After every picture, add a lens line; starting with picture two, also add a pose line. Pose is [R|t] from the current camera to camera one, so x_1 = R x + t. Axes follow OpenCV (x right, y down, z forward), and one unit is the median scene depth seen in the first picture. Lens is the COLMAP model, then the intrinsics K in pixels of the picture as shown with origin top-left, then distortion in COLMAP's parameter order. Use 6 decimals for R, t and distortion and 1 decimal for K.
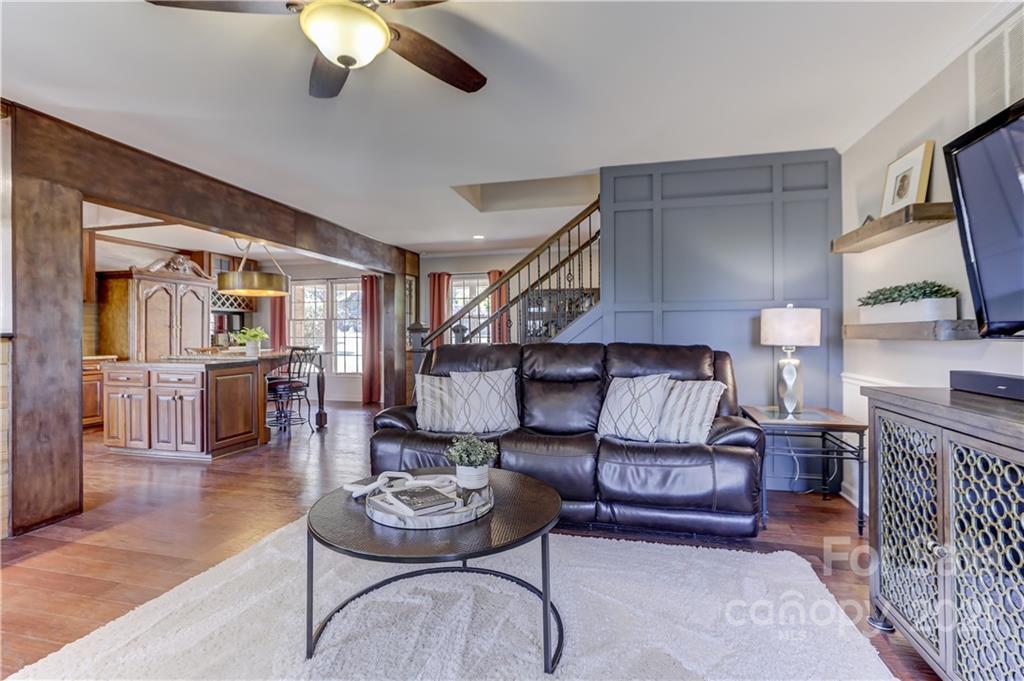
lens RADIAL K [[459.4, 0, 515.3], [0, 459.4, 330.4], [0, 0, 1]] dist [-0.015091, 0.000311]
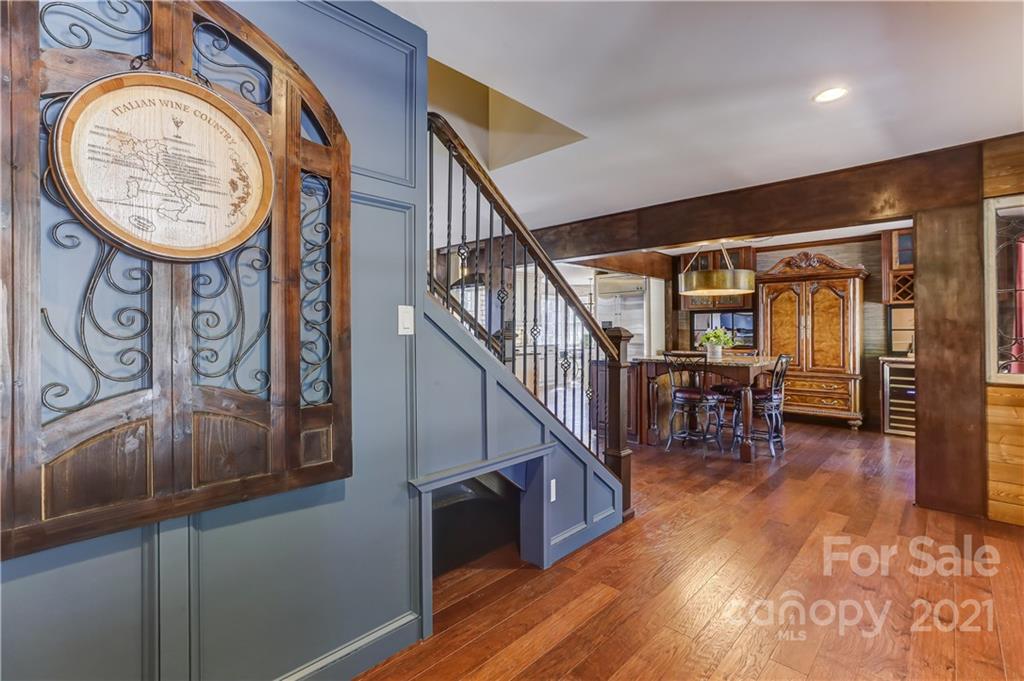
lens RADIAL K [[473.9, 0, 524.0], [0, 473.9, 329.7], [0, 0, 1]] dist [-0.001687, 0.000085]
pose [[-0.491490, -0.000152, -0.870883, 0.403148], [0.004672, 0.999985, -0.002811, -0.003186], [0.870871, -0.005451, -0.491482, 1.016747]]
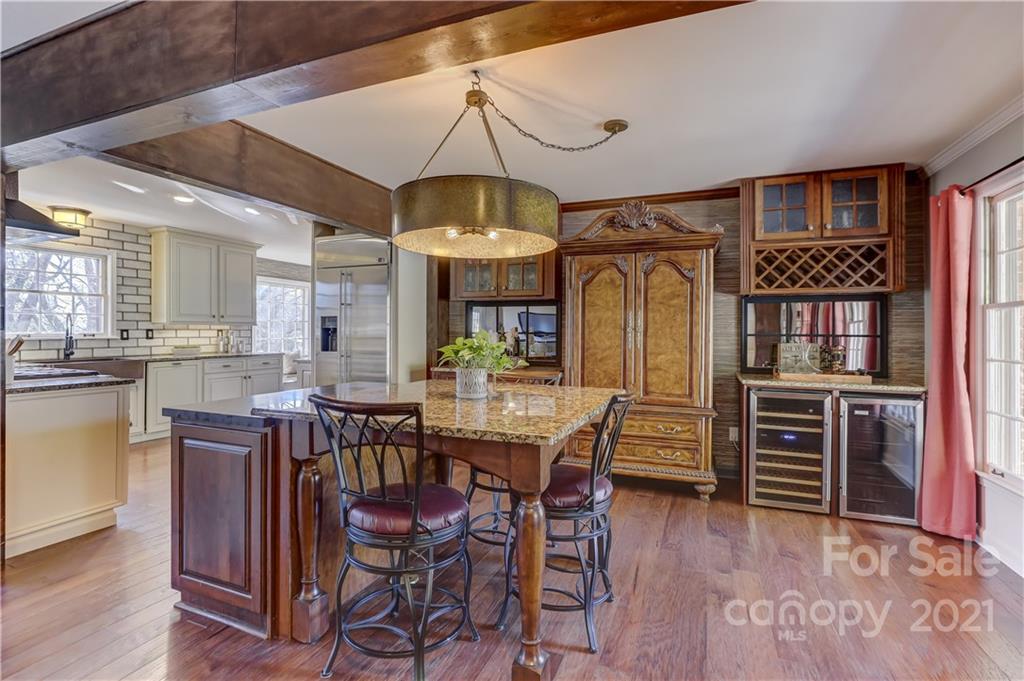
lens RADIAL K [[459.4, 0, 515.3], [0, 459.4, 330.4], [0, 0, 1]] dist [-0.015091, 0.000311]
pose [[-0.160056, -0.005858, -0.987091, -0.171951], [-0.006925, 0.999964, -0.004811, -0.003405], [0.987084, 0.006065, -0.160091, 0.986067]]
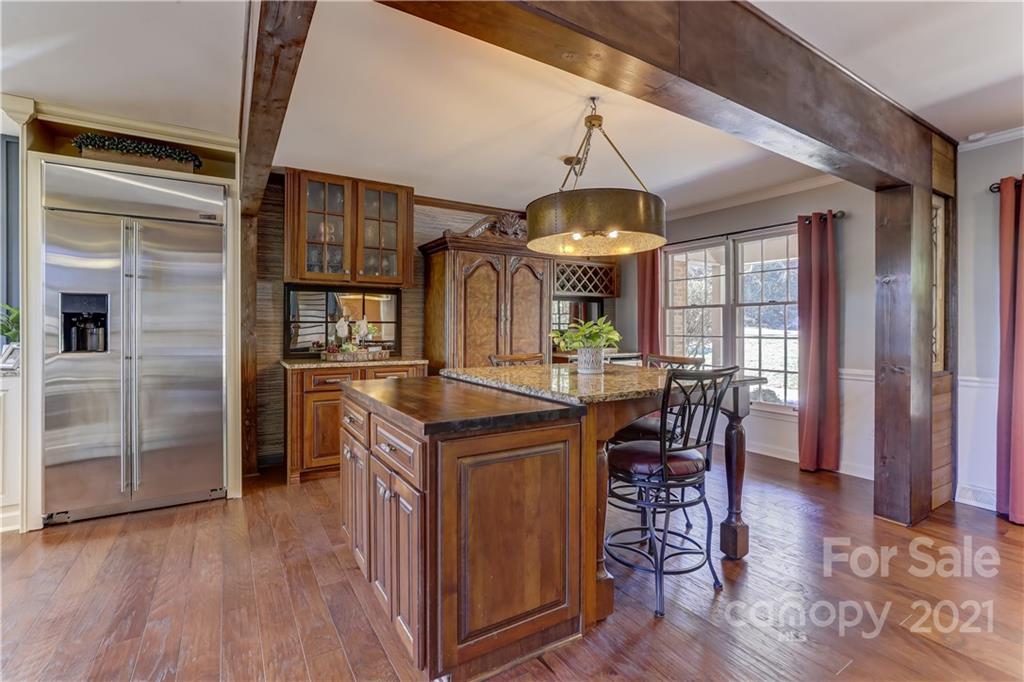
lens RADIAL K [[459.4, 0, 515.3], [0, 459.4, 330.9], [0, 0, 1]] dist [-0.015091, 0.000311]
pose [[0.713631, 0.010934, -0.700437, -0.266891], [-0.001166, 0.999895, 0.014420, 0.000100], [0.700521, -0.009474, 0.713569, 0.545789]]
